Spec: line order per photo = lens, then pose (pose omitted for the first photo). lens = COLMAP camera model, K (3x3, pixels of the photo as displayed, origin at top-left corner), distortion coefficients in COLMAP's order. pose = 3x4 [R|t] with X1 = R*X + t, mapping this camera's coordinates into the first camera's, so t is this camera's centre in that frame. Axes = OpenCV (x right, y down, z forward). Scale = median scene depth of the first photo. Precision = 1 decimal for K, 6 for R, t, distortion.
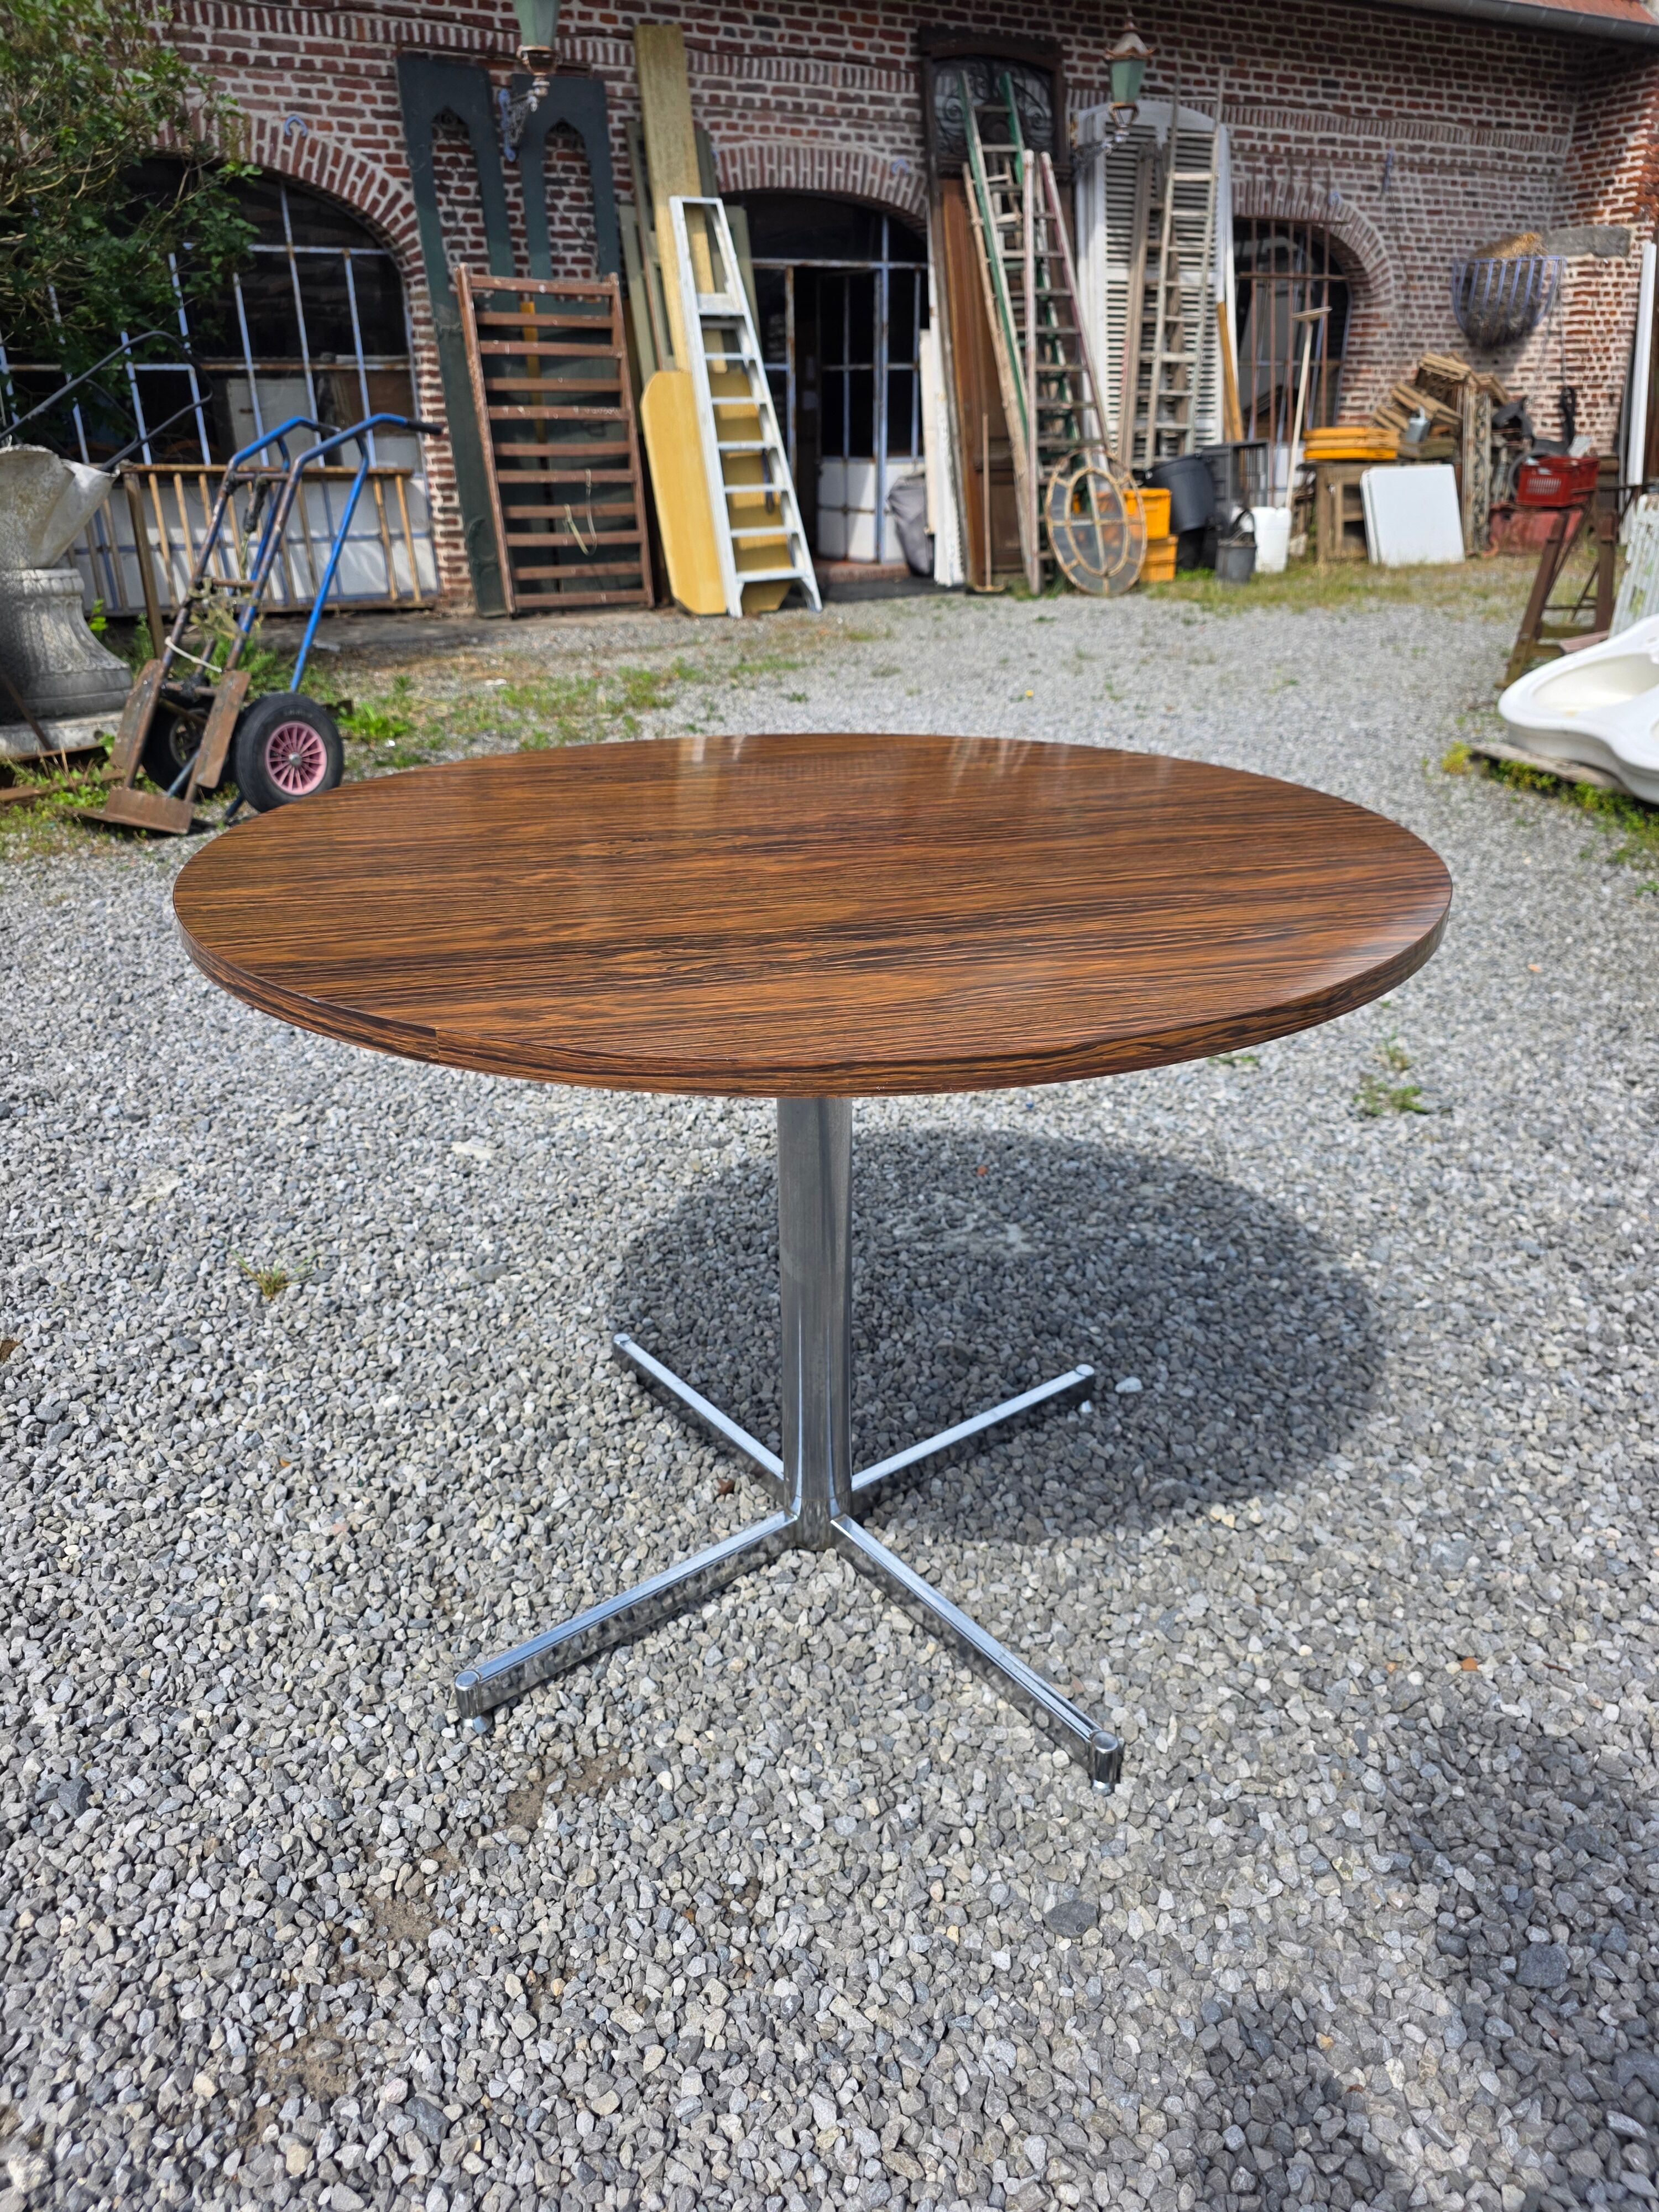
lens RADIAL K [[1516.4, 0, 819.6], [0, 1516.4, 1095.0], [0, 0, 1]] dist [0.036608, -0.029805]
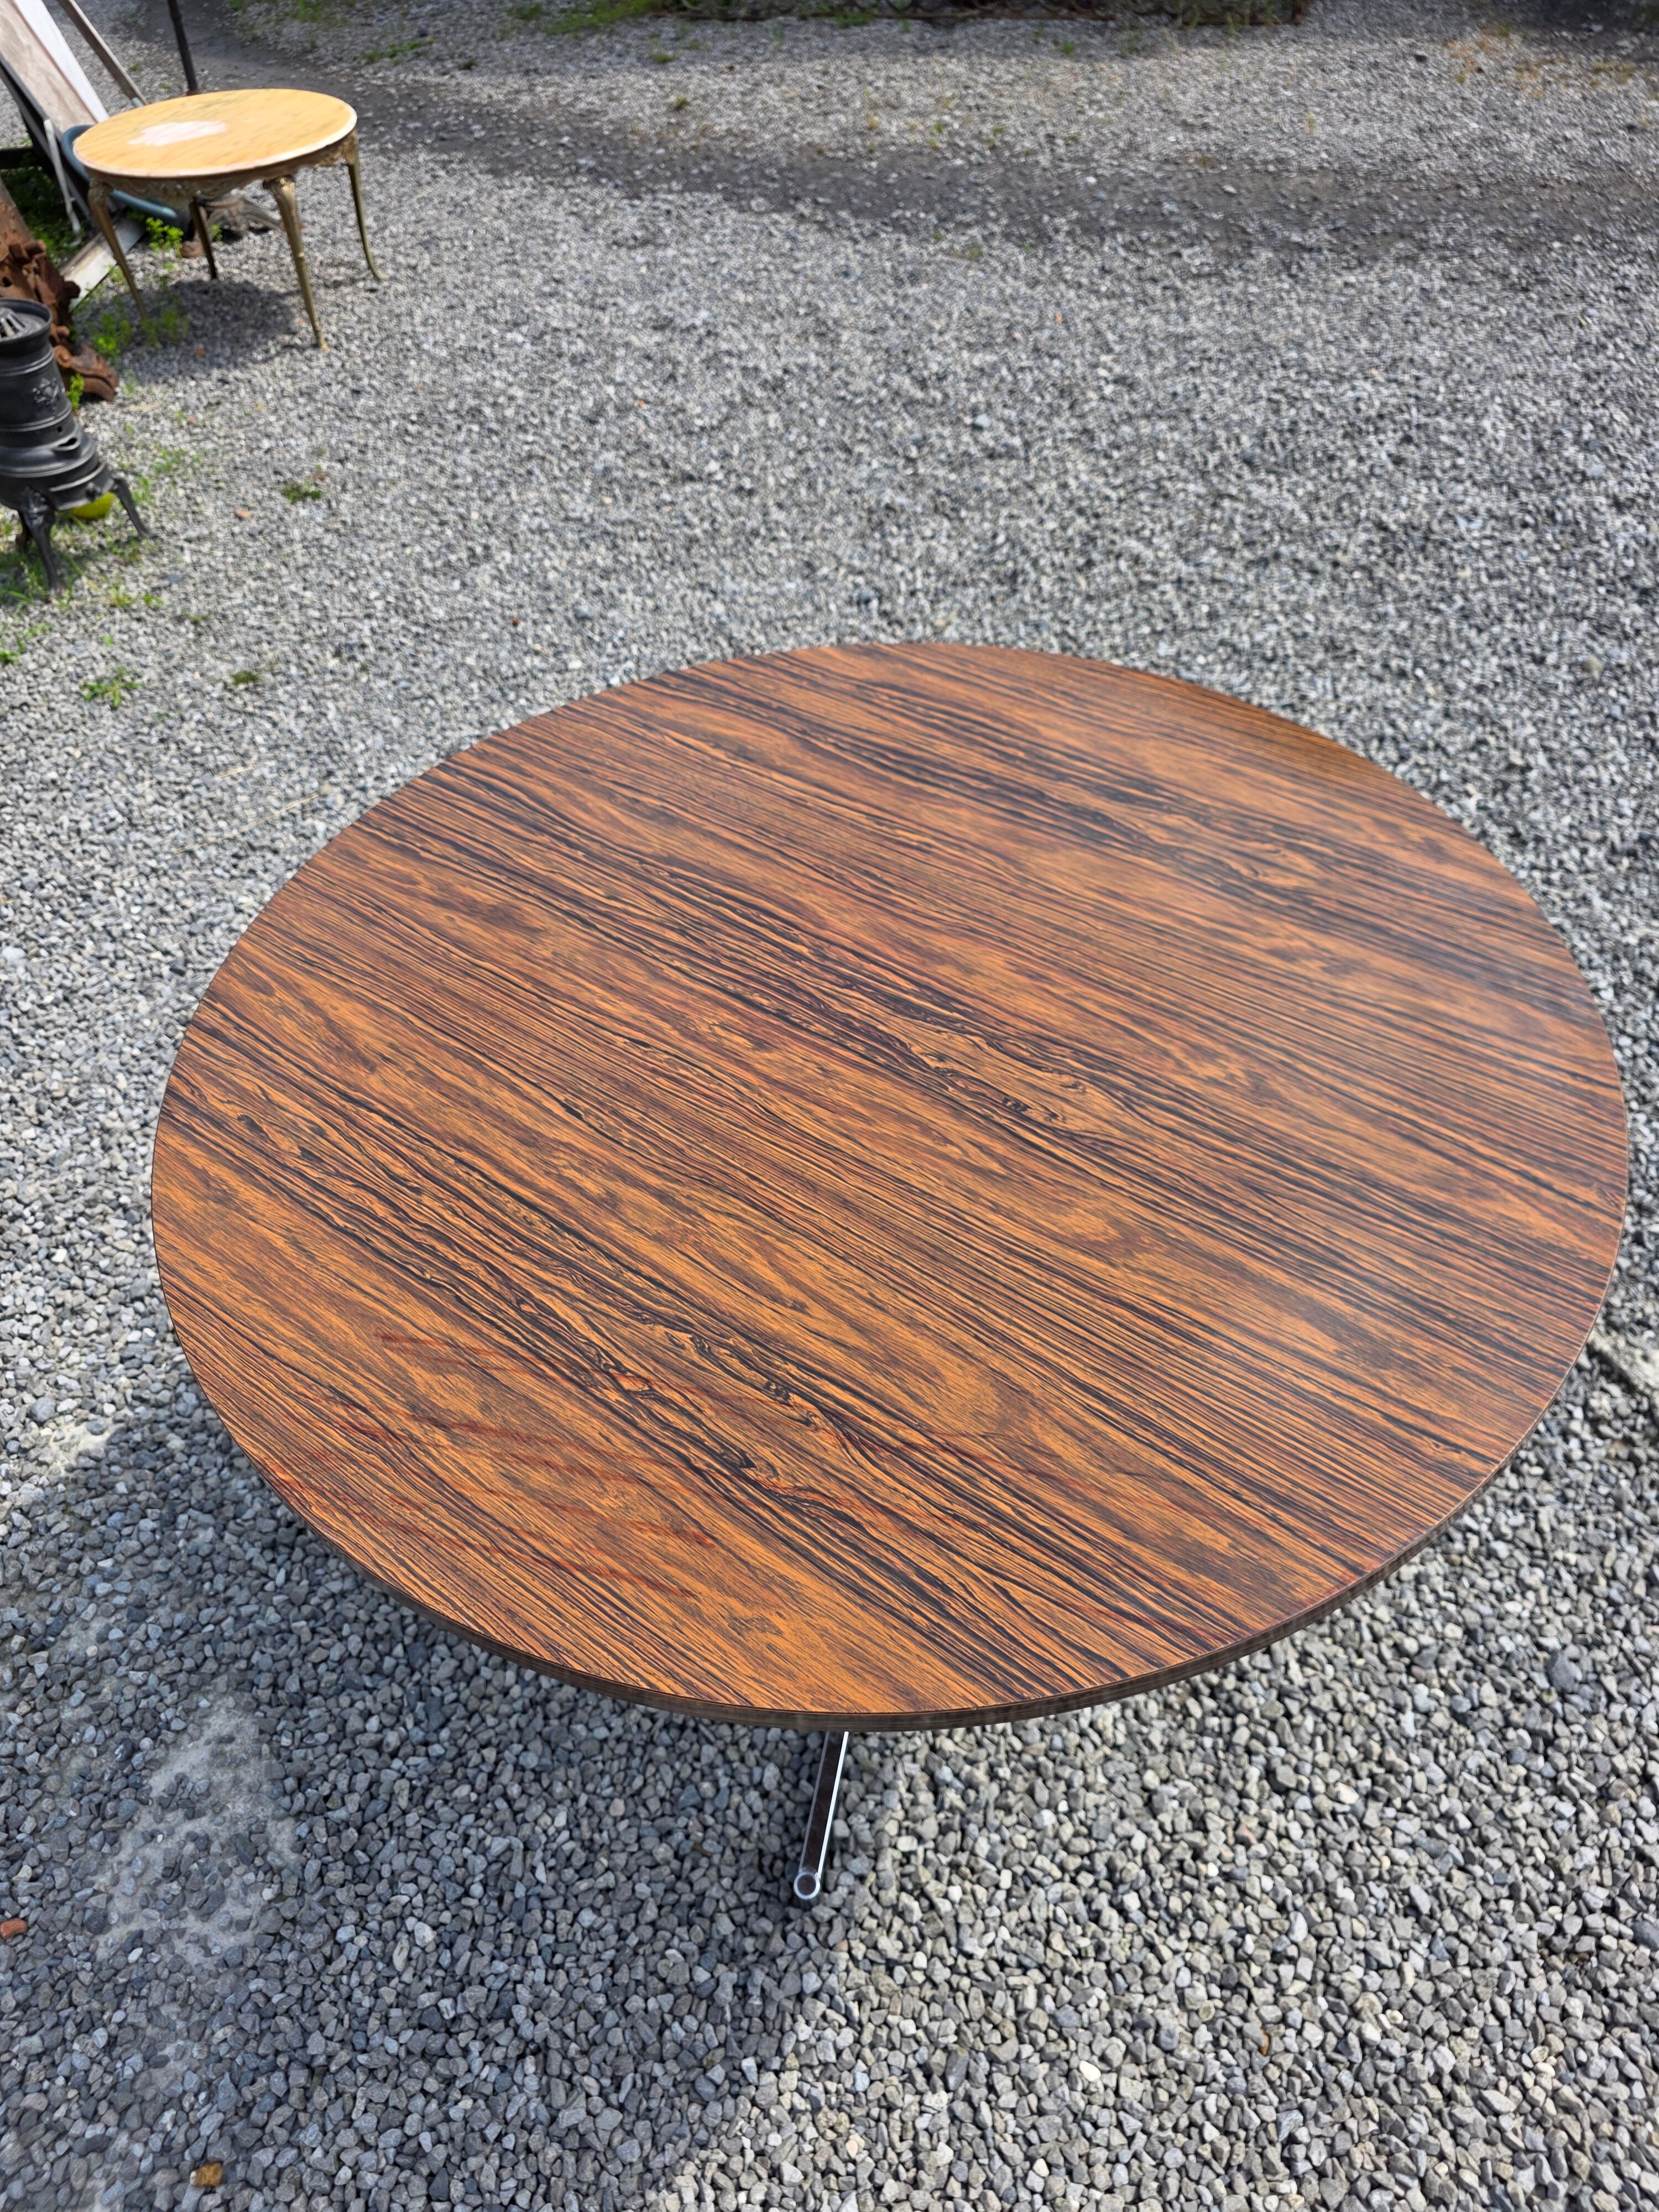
lens RADIAL K [[1532.9, 0, 791.2], [0, 1532.9, 1081.0], [0, 0, 1]] dist [0.029200, -0.027431]
pose [[-0.629196, -0.523502, 0.574506, -0.429236], [0.373717, 0.444340, 0.814185, -0.752040], [-0.681504, 0.726985, -0.083935, 0.978285]]
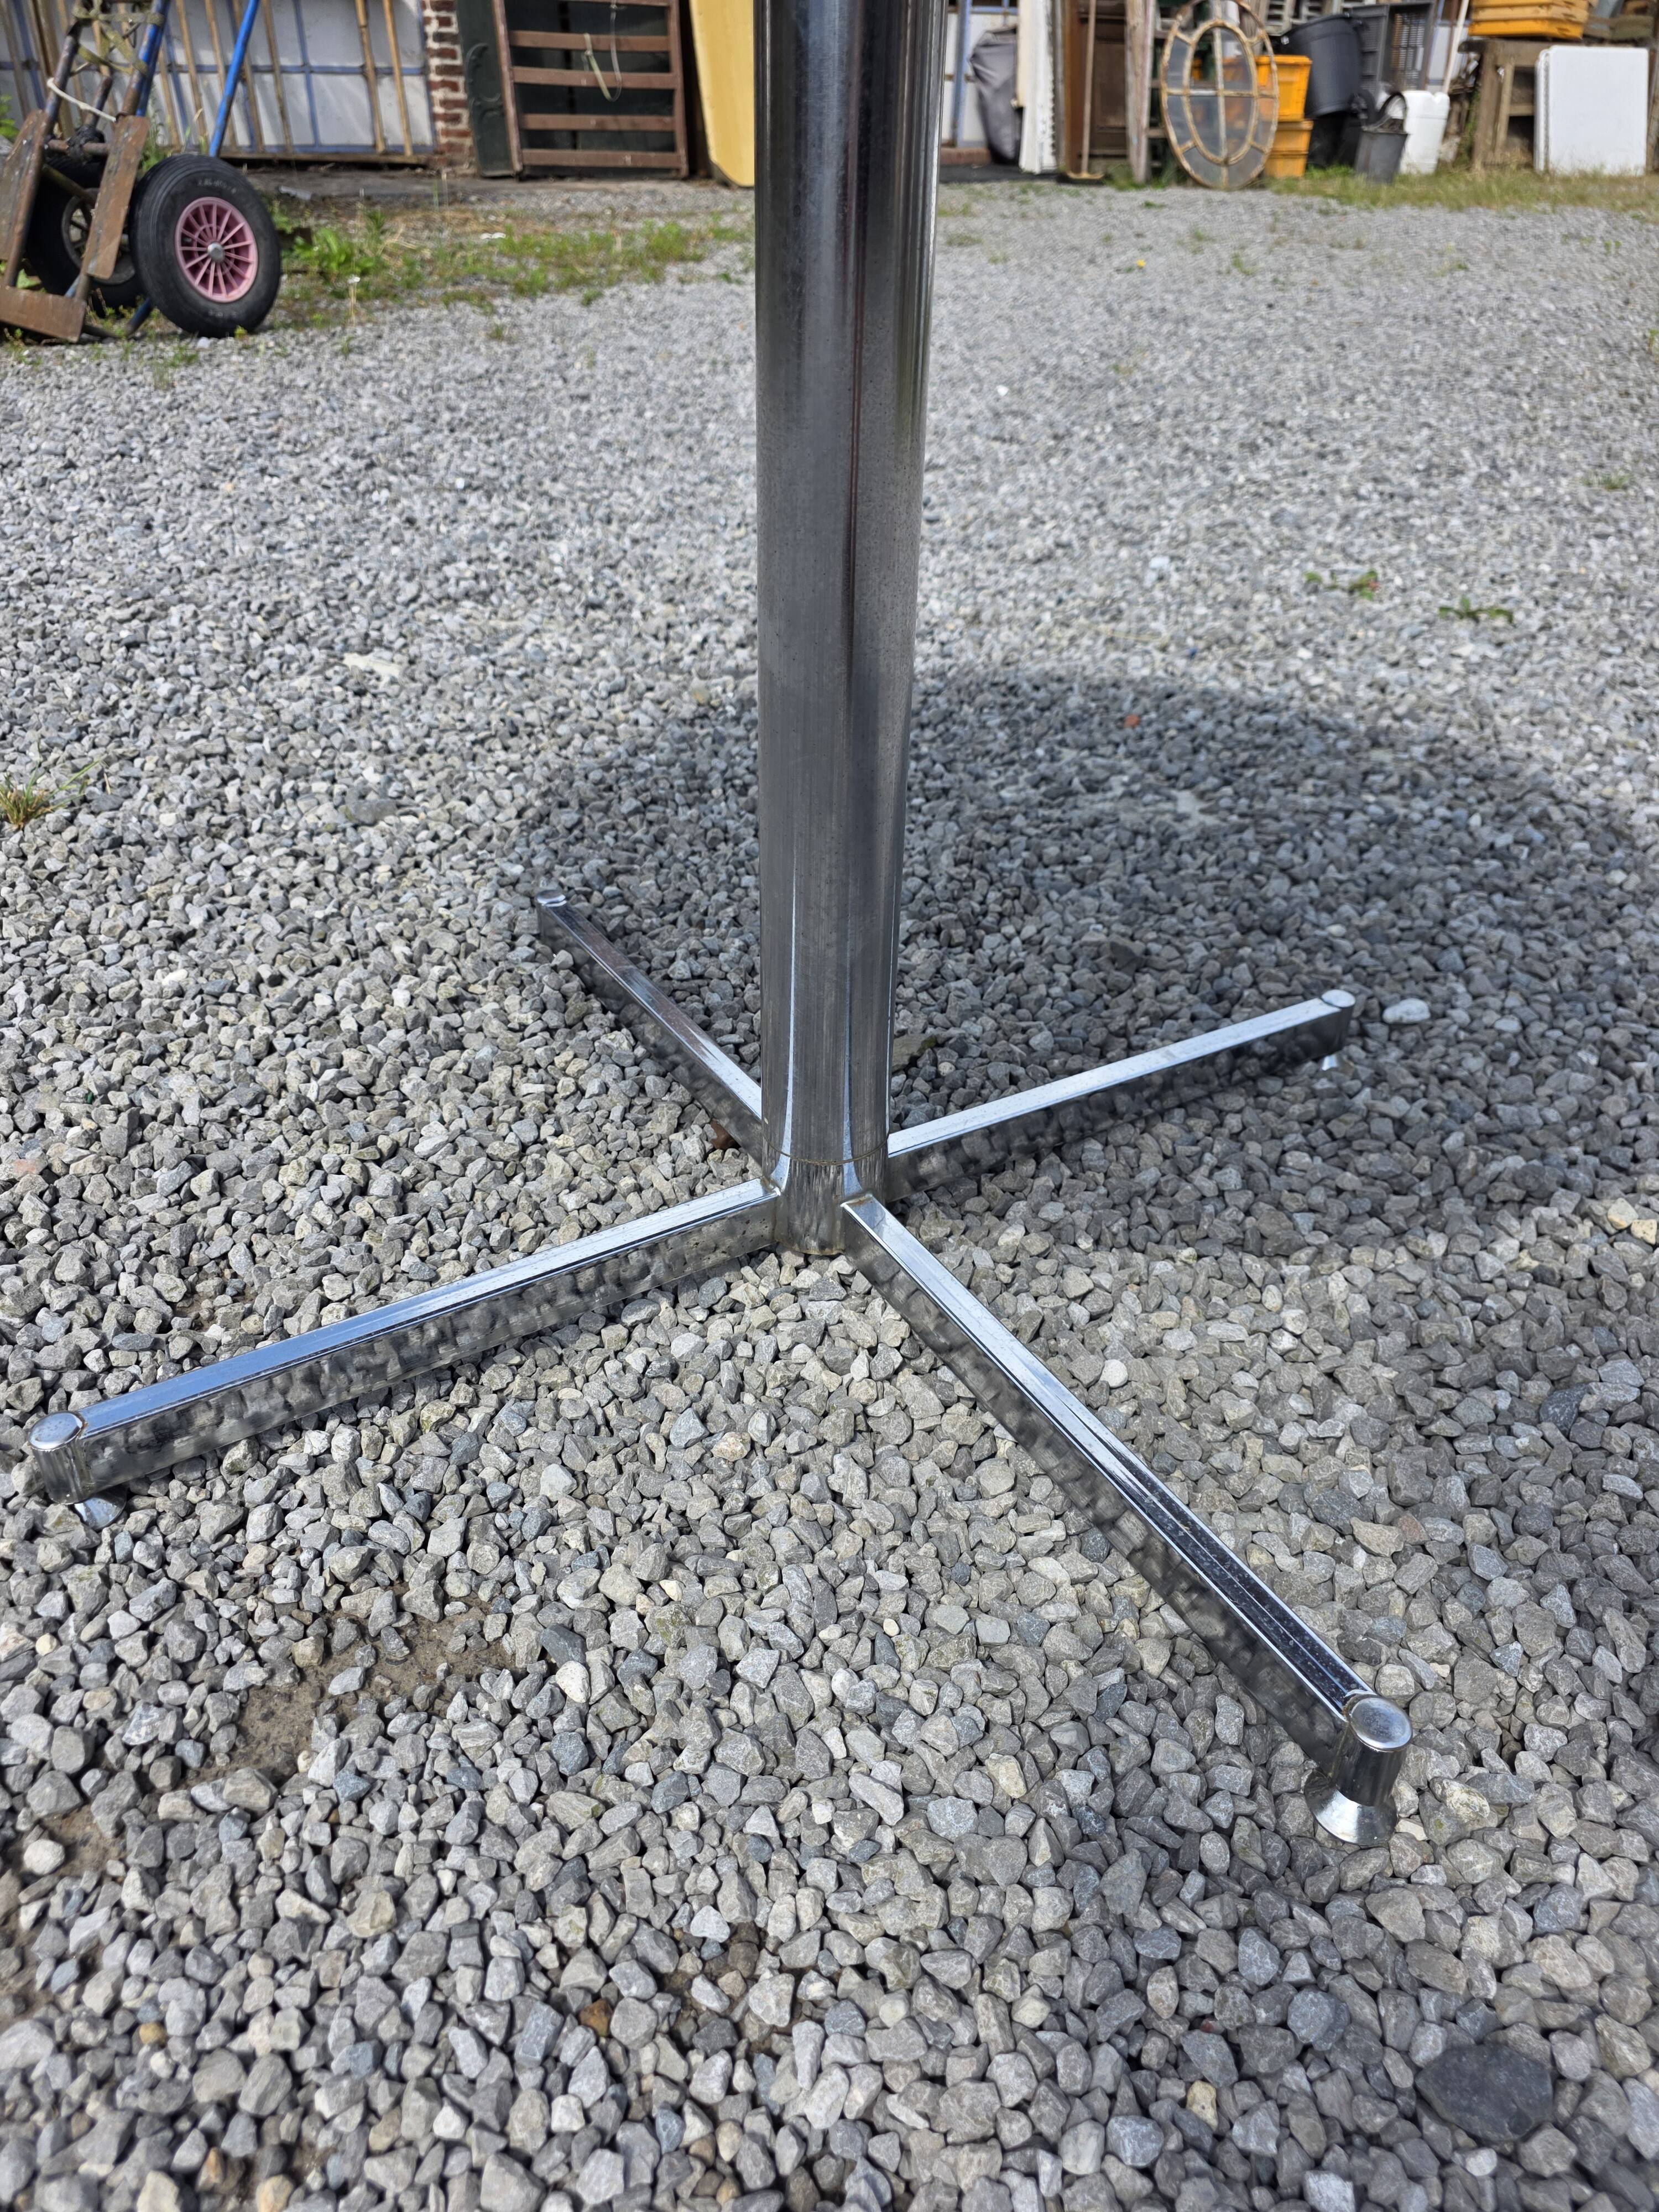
lens RADIAL K [[1516.4, 0, 818.3], [0, 1516.4, 1096.6], [0, 0, 1]] dist [0.036608, -0.029805]
pose [[0.998858, 0.046496, -0.010987, -0.023339], [-0.043774, 0.982789, 0.179471, 0.155106], [0.019143, -0.178785, 0.983702, 0.490805]]
